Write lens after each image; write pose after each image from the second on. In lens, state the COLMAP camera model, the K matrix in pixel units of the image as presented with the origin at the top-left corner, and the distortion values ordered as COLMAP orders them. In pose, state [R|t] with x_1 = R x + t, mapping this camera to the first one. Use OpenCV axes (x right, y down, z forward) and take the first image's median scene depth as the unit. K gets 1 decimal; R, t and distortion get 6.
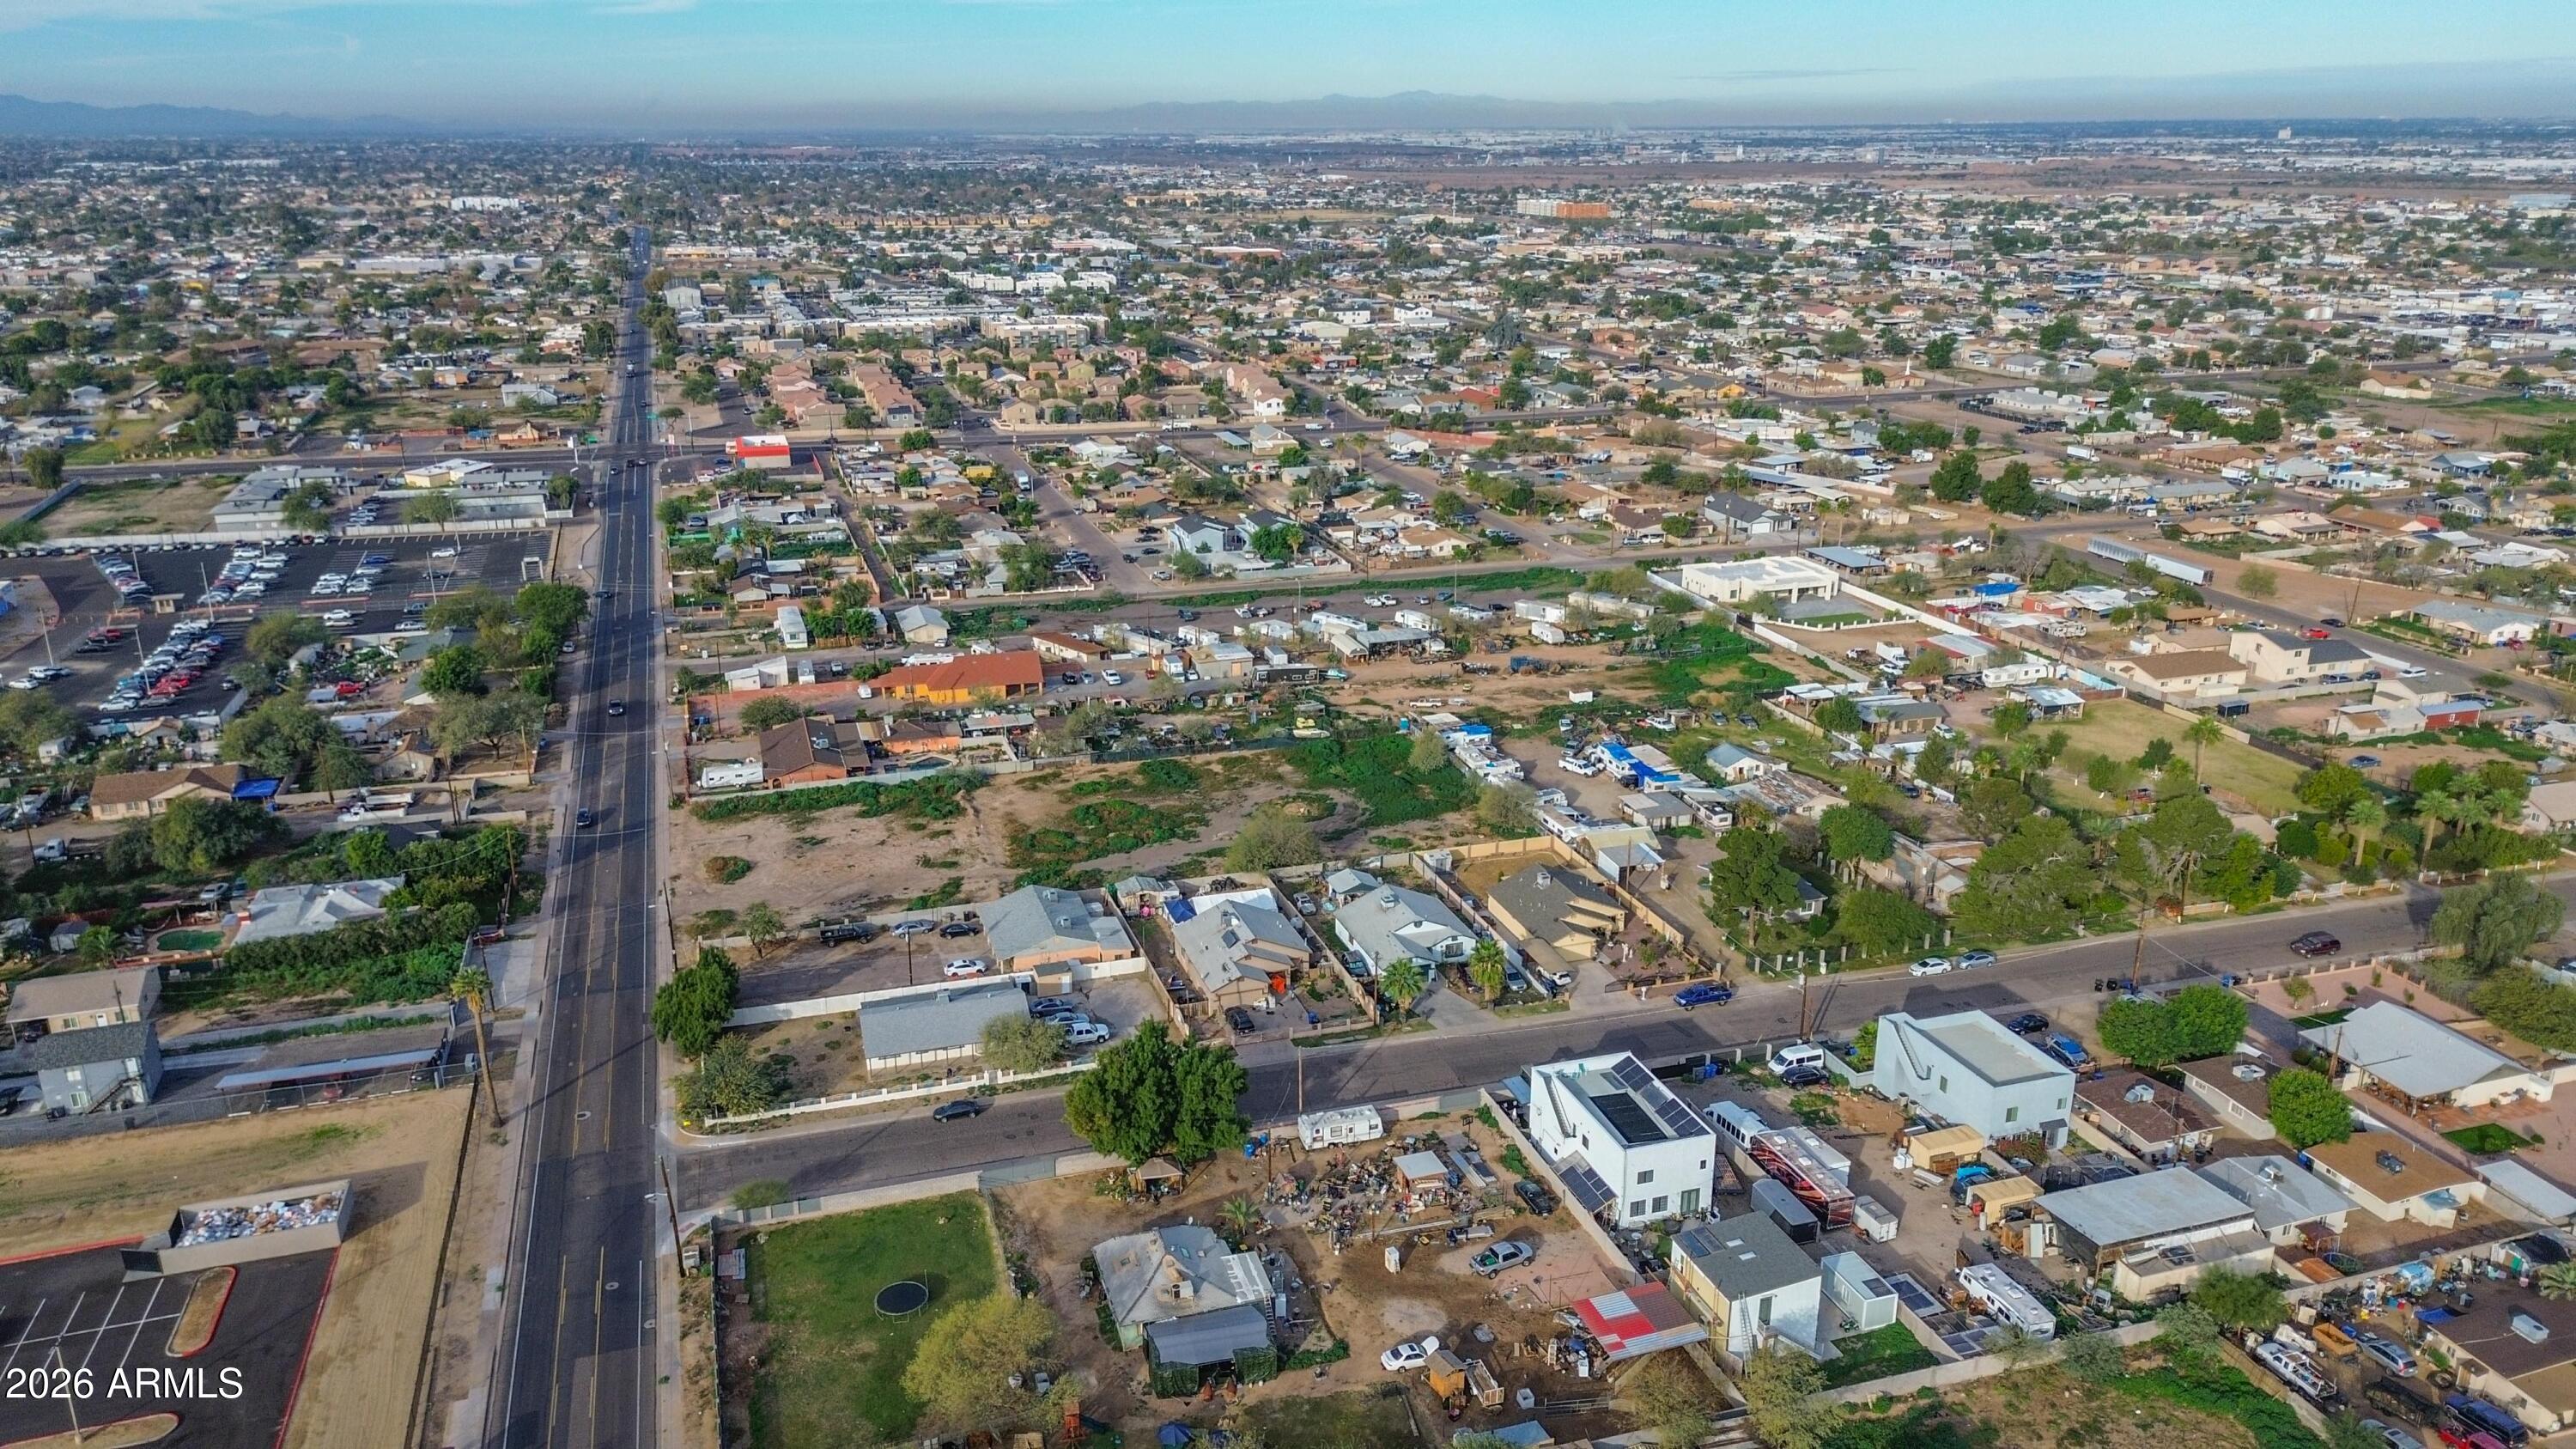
lens RADIAL K [[1814.0, 0, 1290.5], [0, 1814.0, 739.7], [0, 0, 1]] dist [0.079186, -0.081189]
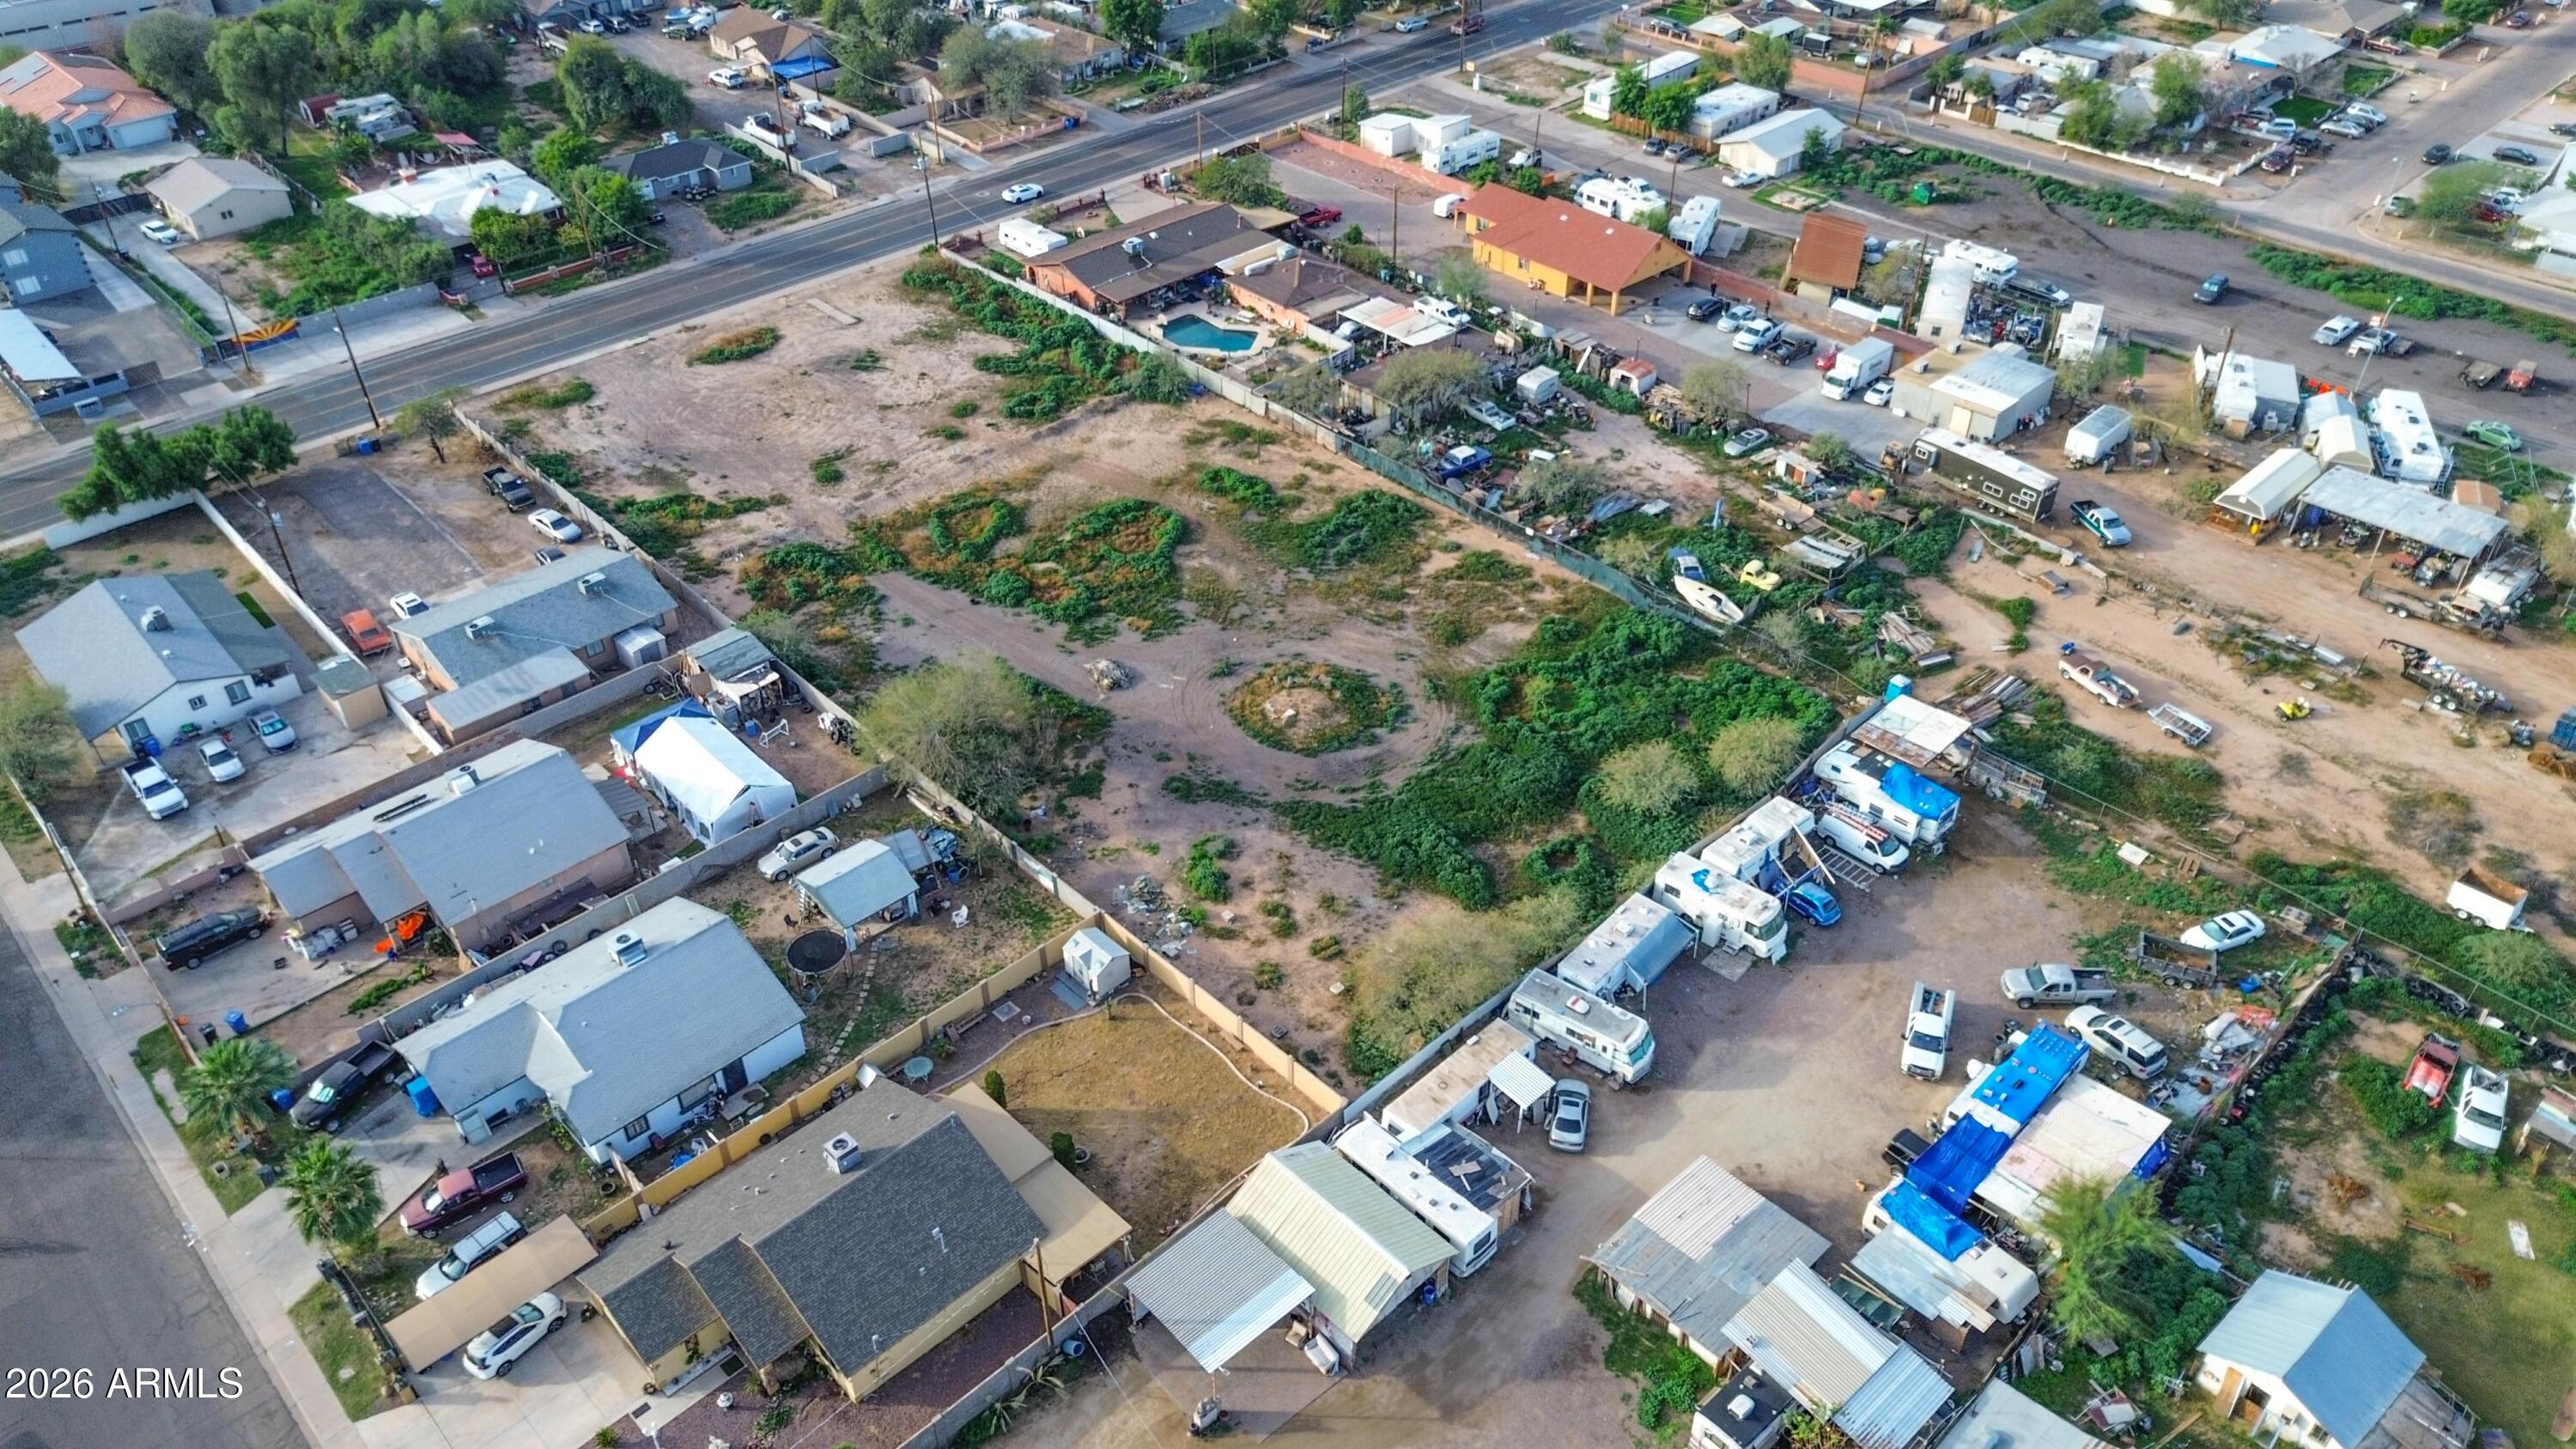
lens RADIAL K [[1814.0, 0, 1290.5], [0, 1814.0, 739.7], [0, 0, 1]] dist [0.079186, -0.081189]
pose [[0.436278, 0.540246, -0.719580, 0.309247], [-0.280120, 0.841507, 0.461950, -0.153770], [0.855099, 0.000030, 0.518465, 0.651292]]
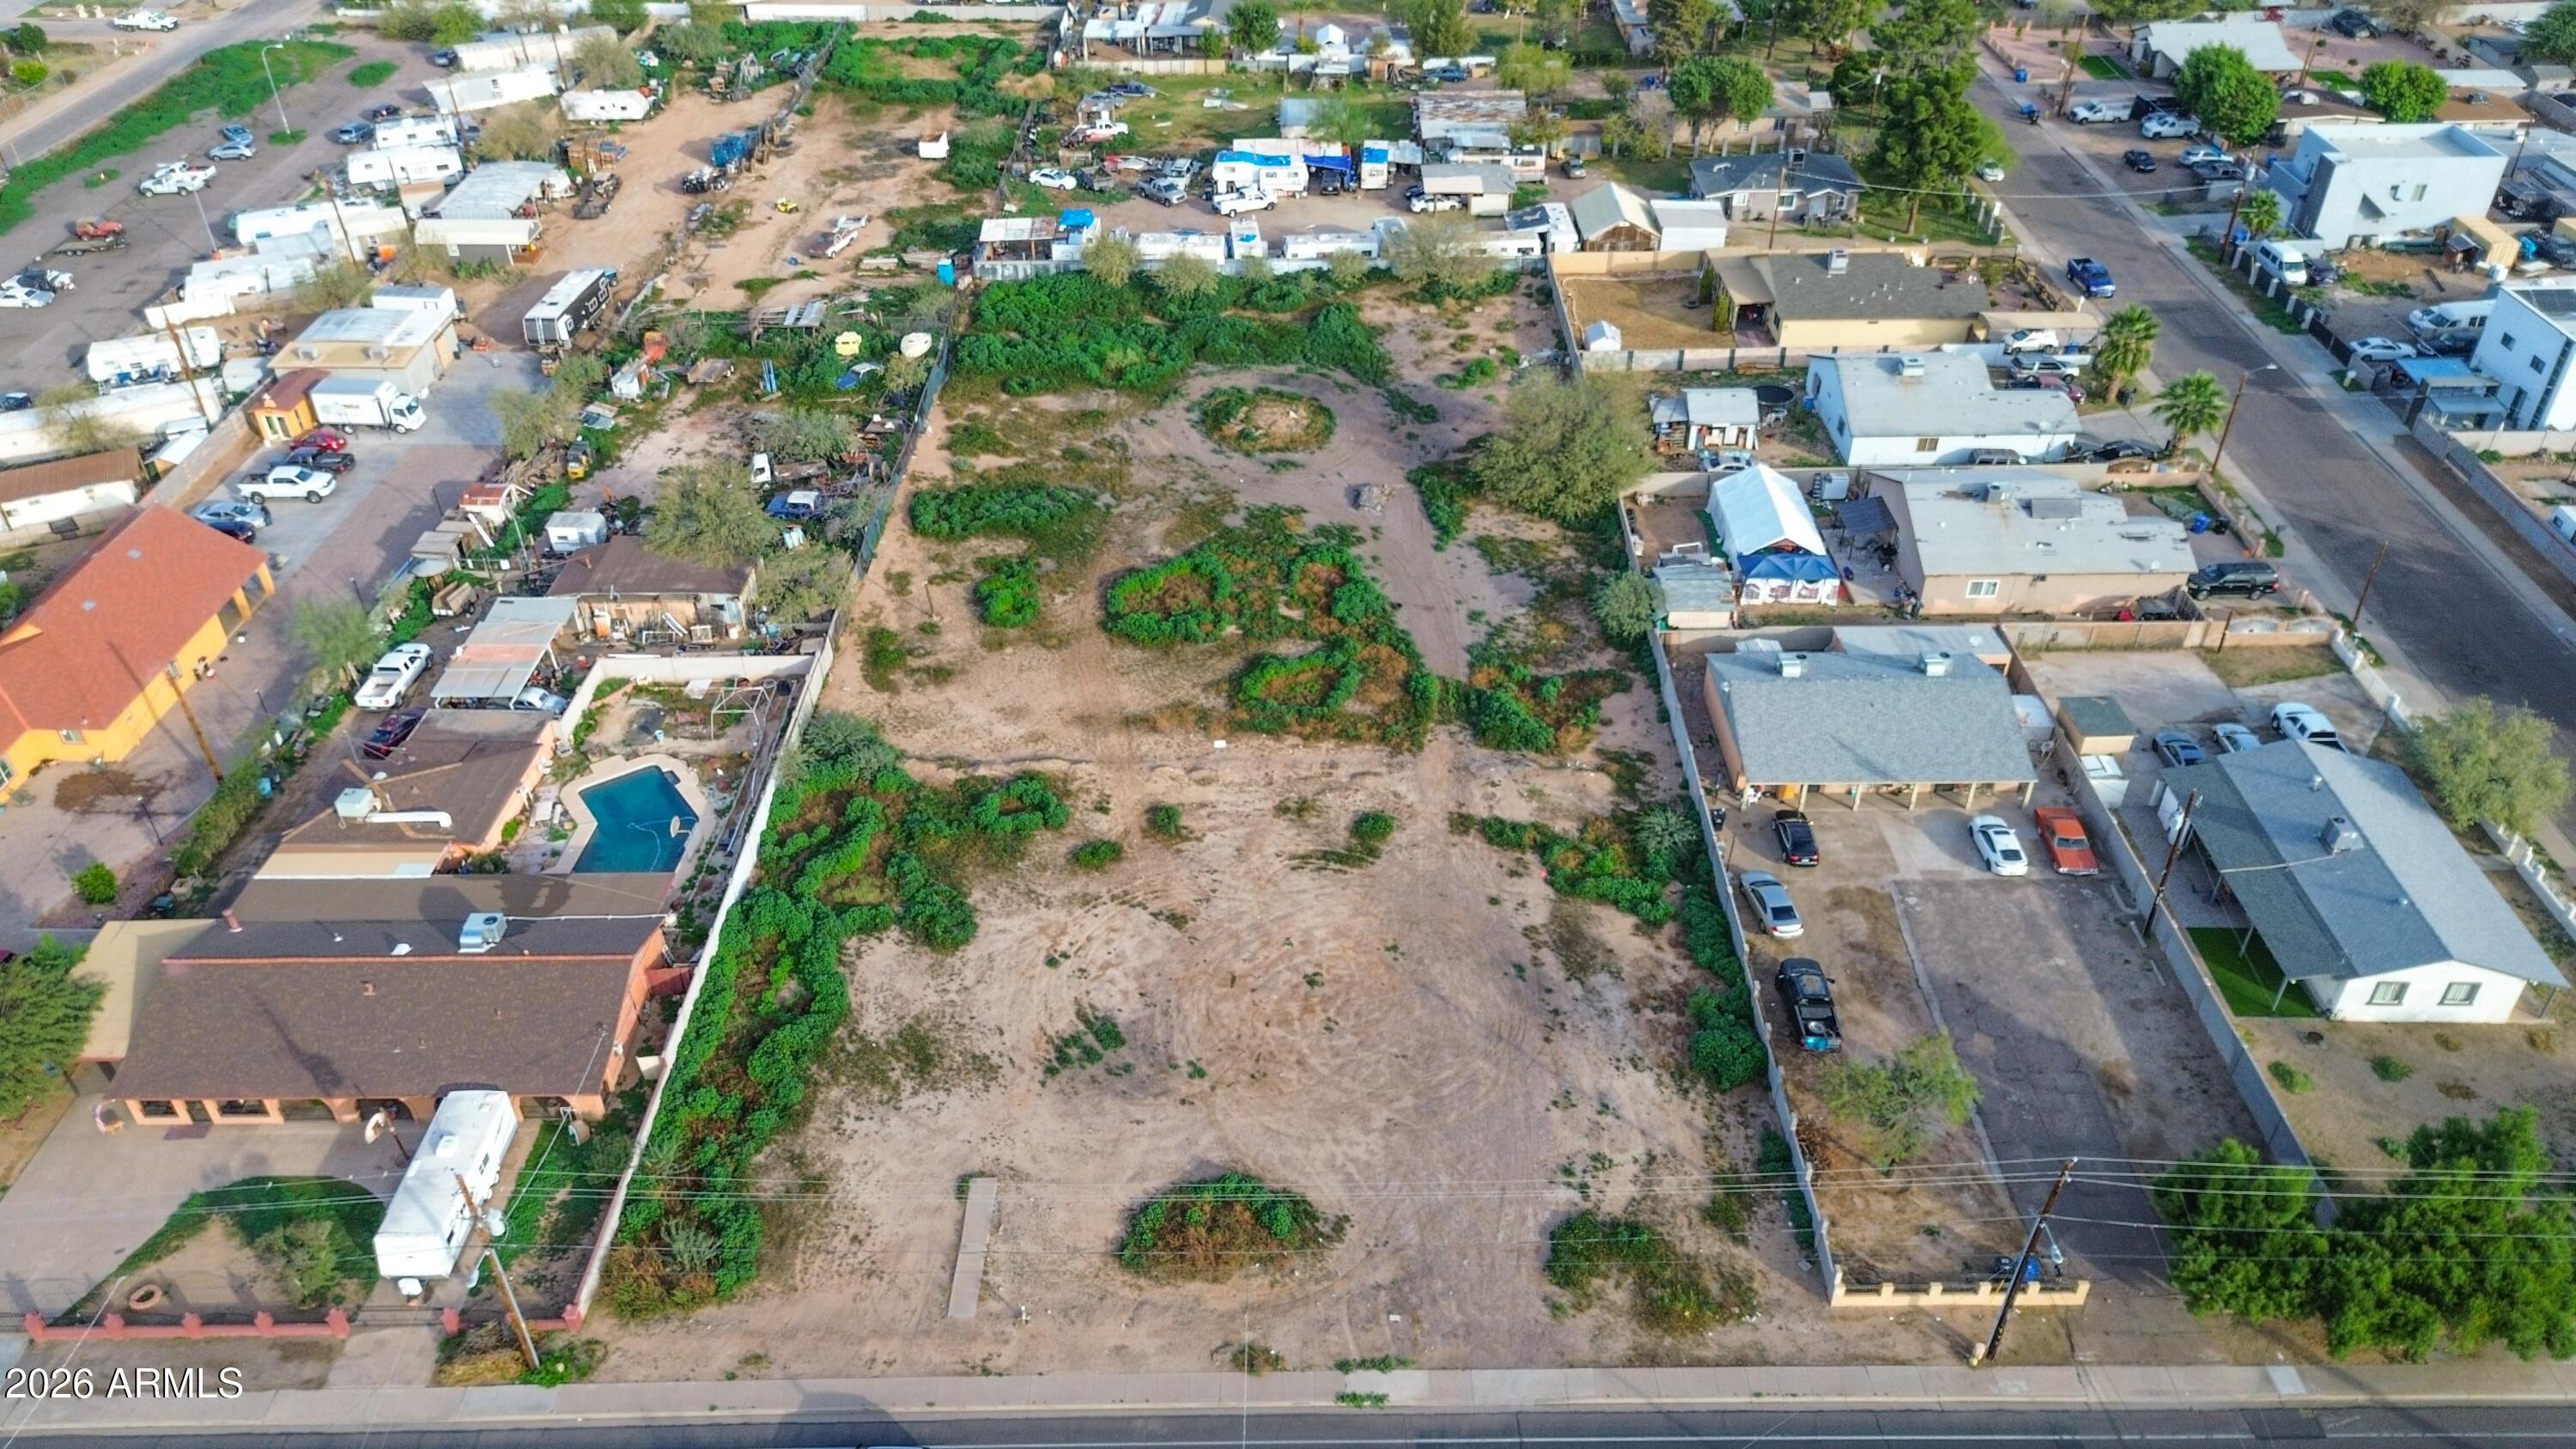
lens RADIAL K [[1814.0, 0, 1290.5], [0, 1814.0, 739.7], [0, 0, 1]] dist [0.079186, -0.081189]
pose [[0.306849, -0.567488, 0.764069, -0.404648], [0.311690, 0.818444, 0.482700, -0.125625], [-0.899274, 0.090037, 0.428019, 0.672803]]
